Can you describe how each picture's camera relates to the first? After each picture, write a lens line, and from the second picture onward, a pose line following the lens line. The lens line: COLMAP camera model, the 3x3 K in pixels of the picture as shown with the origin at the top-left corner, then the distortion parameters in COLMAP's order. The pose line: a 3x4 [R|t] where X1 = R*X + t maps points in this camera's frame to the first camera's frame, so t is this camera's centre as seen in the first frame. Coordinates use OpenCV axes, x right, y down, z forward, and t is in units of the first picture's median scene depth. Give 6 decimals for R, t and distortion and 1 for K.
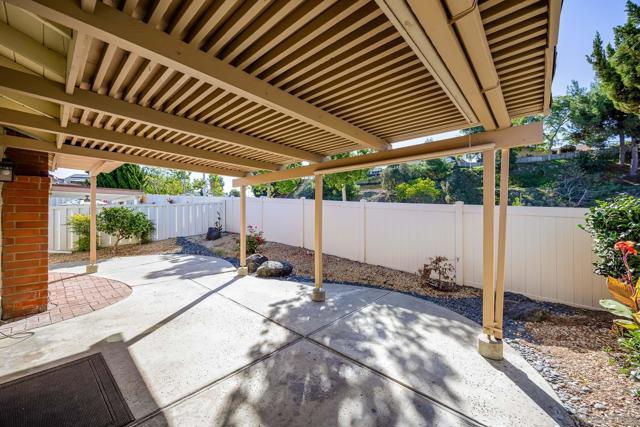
lens RADIAL K [[247.4, 0, 317.0], [0, 247.4, 213.8], [0, 0, 1]] dist [0.000132, -0.000298]
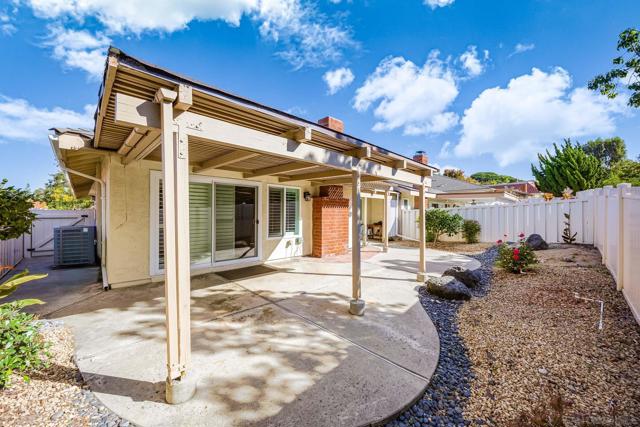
lens RADIAL K [[247.4, 0, 317.1], [0, 247.4, 214.4], [0, 0, 1]] dist [0.000132, -0.000298]
pose [[-0.083335, 0.002559, -0.996518, 1.190383], [-0.009587, 0.999948, 0.003369, -0.005807], [0.996476, 0.009834, -0.083306, 1.224753]]
